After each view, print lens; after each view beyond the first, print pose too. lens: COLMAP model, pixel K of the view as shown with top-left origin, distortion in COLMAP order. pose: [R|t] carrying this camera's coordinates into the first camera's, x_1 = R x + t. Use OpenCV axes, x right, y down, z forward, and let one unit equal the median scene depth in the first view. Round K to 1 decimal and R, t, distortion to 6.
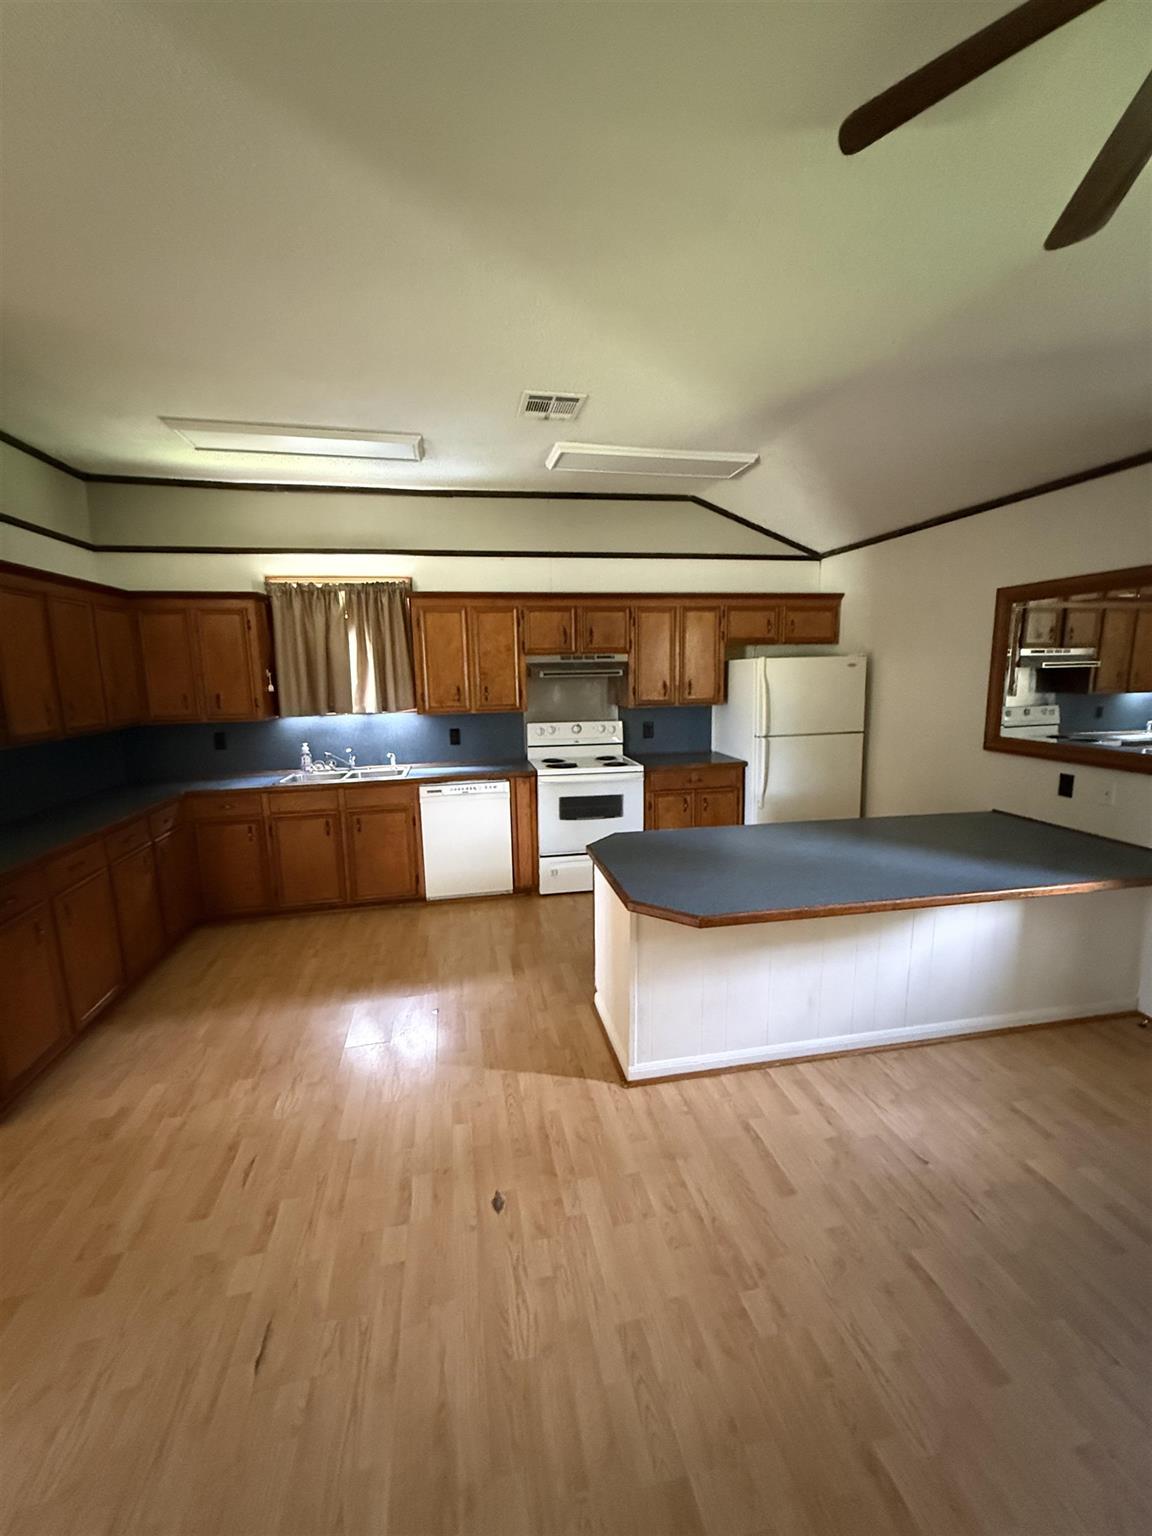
lens RADIAL K [[617.5, 0, 574.3], [0, 617.5, 766.1], [0, 0, 1]] dist [0.001252, 0.000527]
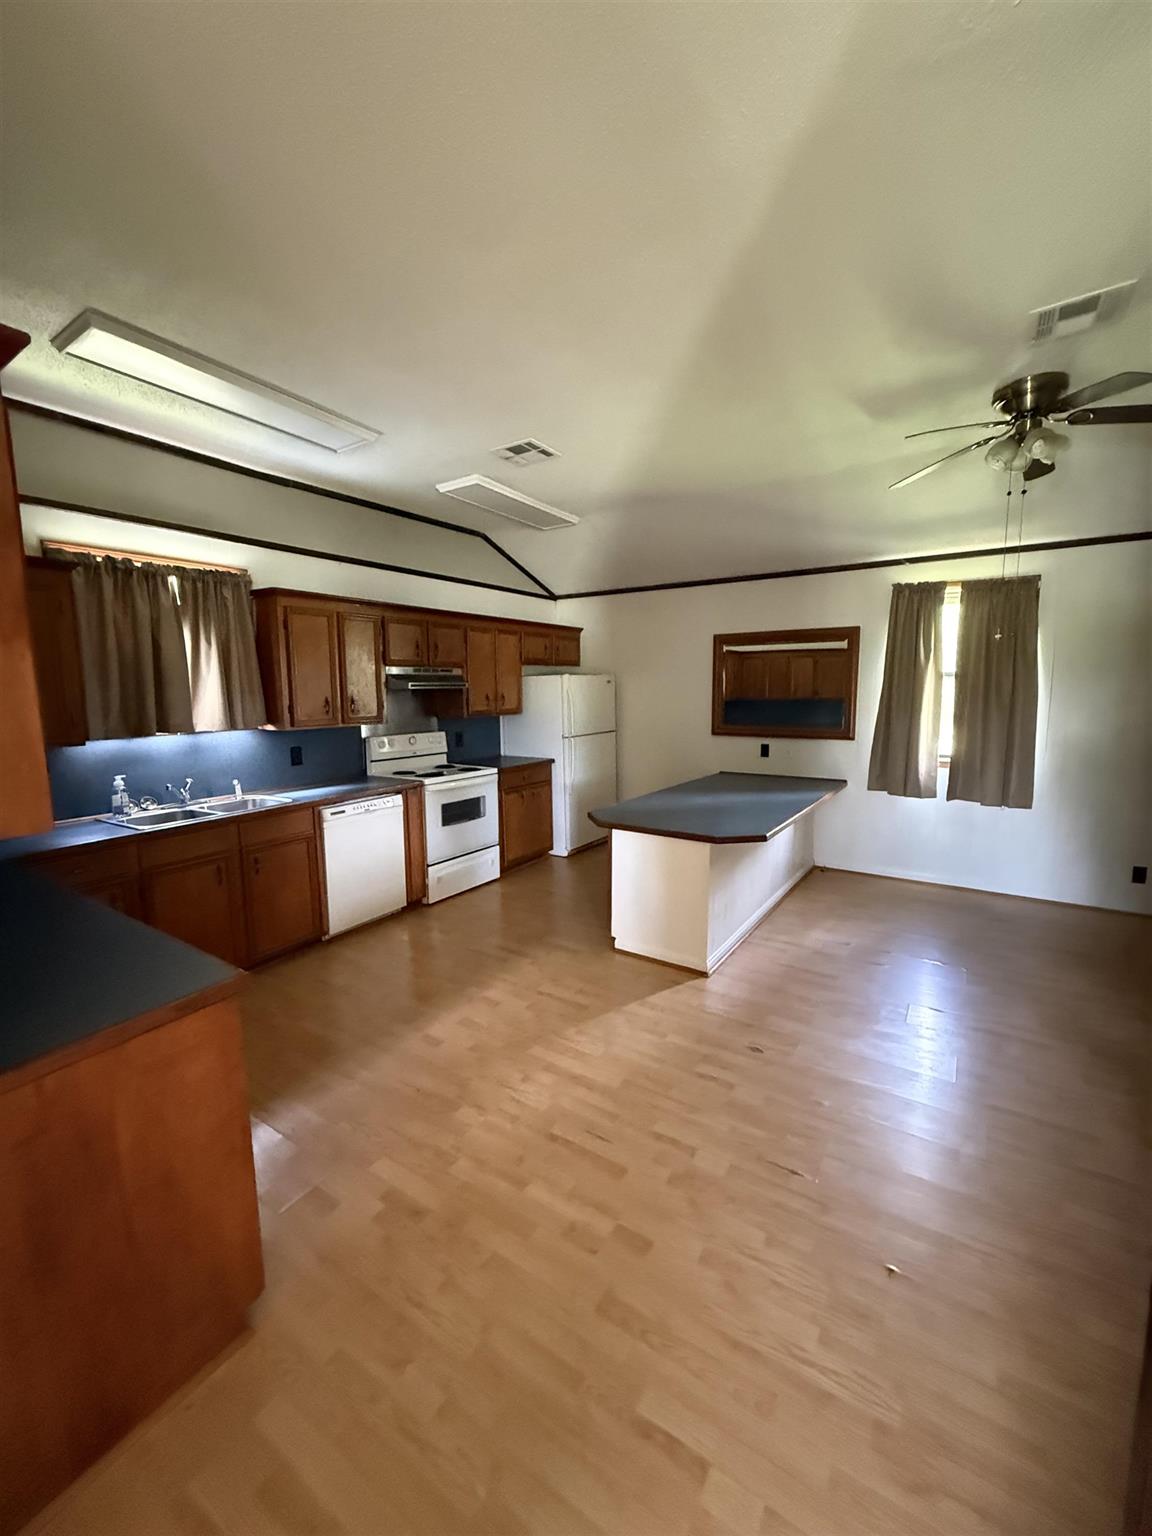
lens RADIAL K [[617.5, 0, 580.8], [0, 617.5, 767.0], [0, 0, 1]] dist [0.001252, 0.000527]
pose [[0.698577, -0.080913, 0.710945, -0.582753], [0.107937, 0.994133, 0.007084, 0.005875], [-0.707347, 0.071788, 0.703211, 0.105591]]
